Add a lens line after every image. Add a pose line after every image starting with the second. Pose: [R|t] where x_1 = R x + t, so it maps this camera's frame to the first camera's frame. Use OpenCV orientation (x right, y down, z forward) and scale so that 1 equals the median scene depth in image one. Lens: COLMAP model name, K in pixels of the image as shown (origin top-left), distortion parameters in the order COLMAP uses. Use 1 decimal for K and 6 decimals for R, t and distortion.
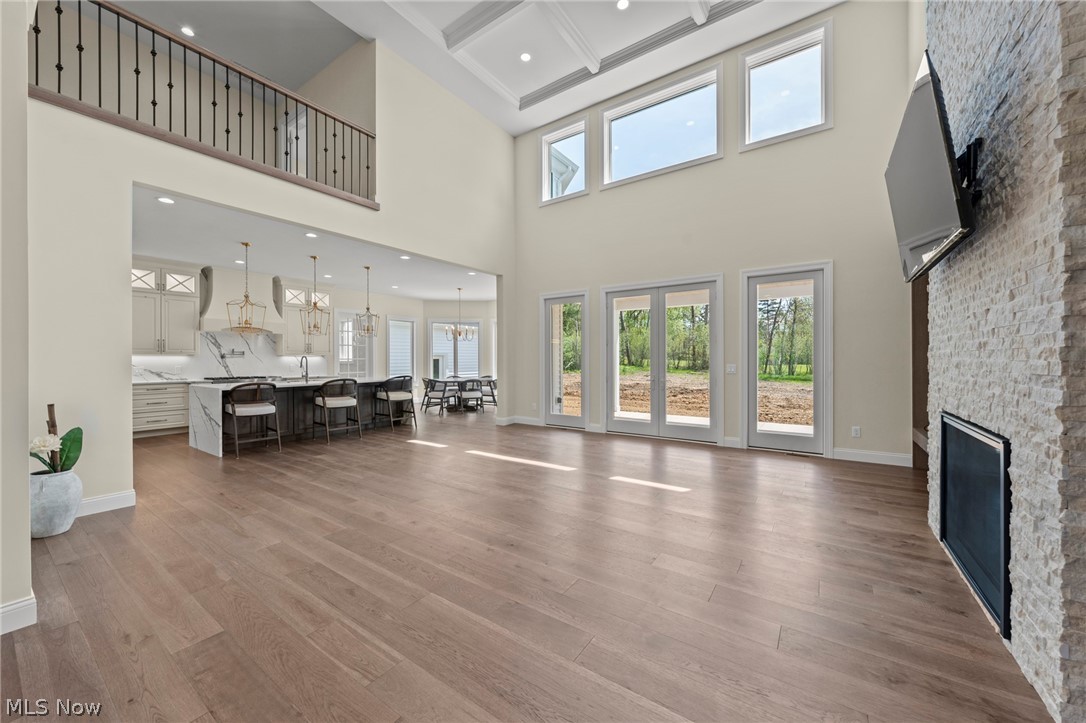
lens RADIAL K [[404.7, 0, 547.6], [0, 404.7, 358.8], [0, 0, 1]] dist [-0.002655, 0.000956]
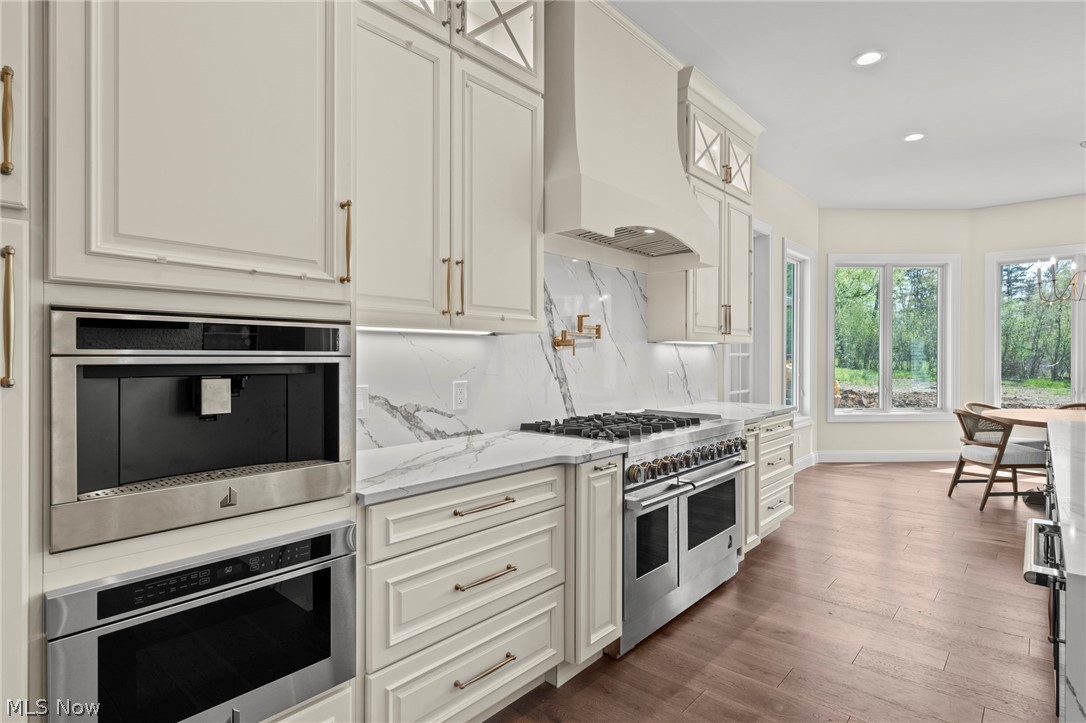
lens RADIAL K [[565.9, 0, 547.7], [0, 565.9, 357.6], [0, 0, 1]] dist [0.001200, 0.000073]
pose [[0.994538, 0.001586, -0.104366, -0.771878], [-0.001482, 0.999998, 0.001076, 0.004066], [0.104367, -0.000916, 0.994538, 0.622232]]
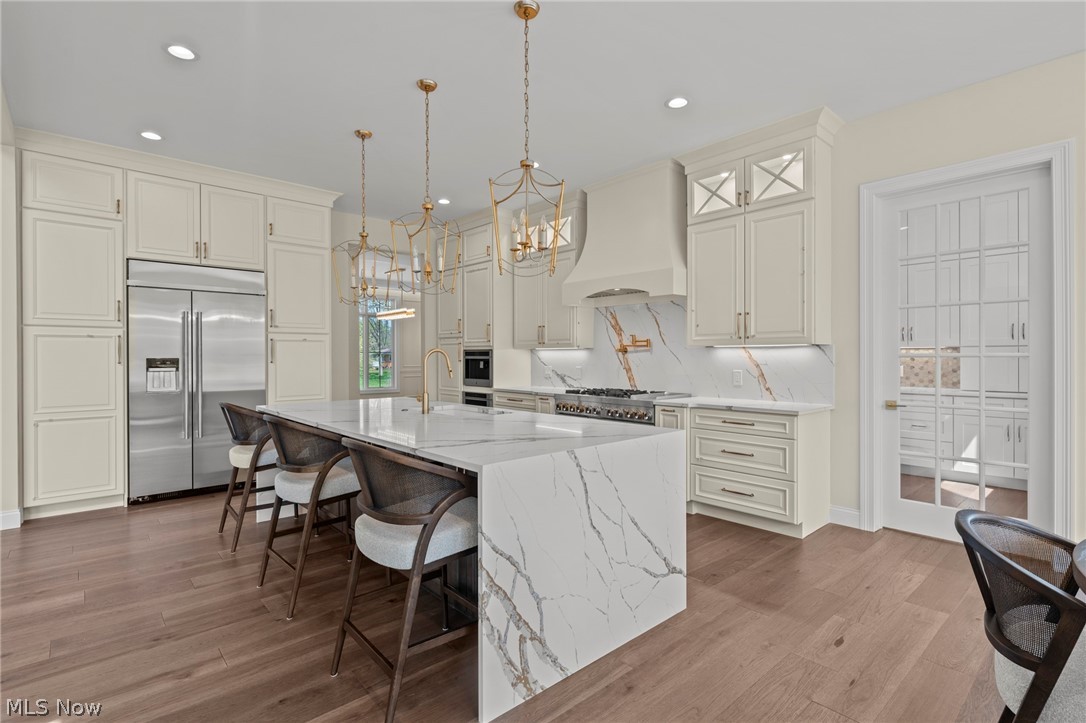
lens RADIAL K [[518.5, 0, 536.6], [0, 518.5, 358.4], [0, 0, 1]] dist [0.001289, 0.000324]
pose [[-0.238700, 0.008980, -0.971052, -0.112751], [0.002877, 0.999959, 0.008540, -0.001061], [0.971089, -0.000755, -0.238716, 1.053940]]
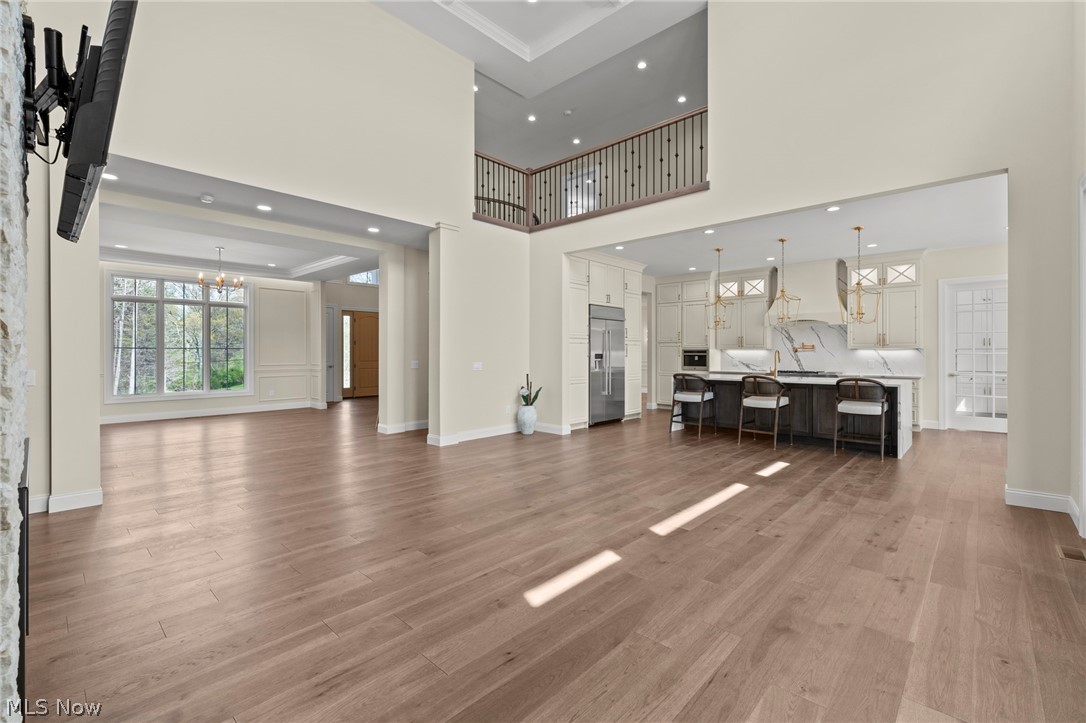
lens RADIAL K [[447.9, 0, 542.9], [0, 447.9, 354.5], [0, 0, 1]] dist [-0.000861, -0.000247]
pose [[-0.144628, 0.008757, -0.989447, 0.414987], [-0.000523, 0.999960, 0.008927, -0.005238], [0.989486, 0.001809, -0.144618, 0.532540]]
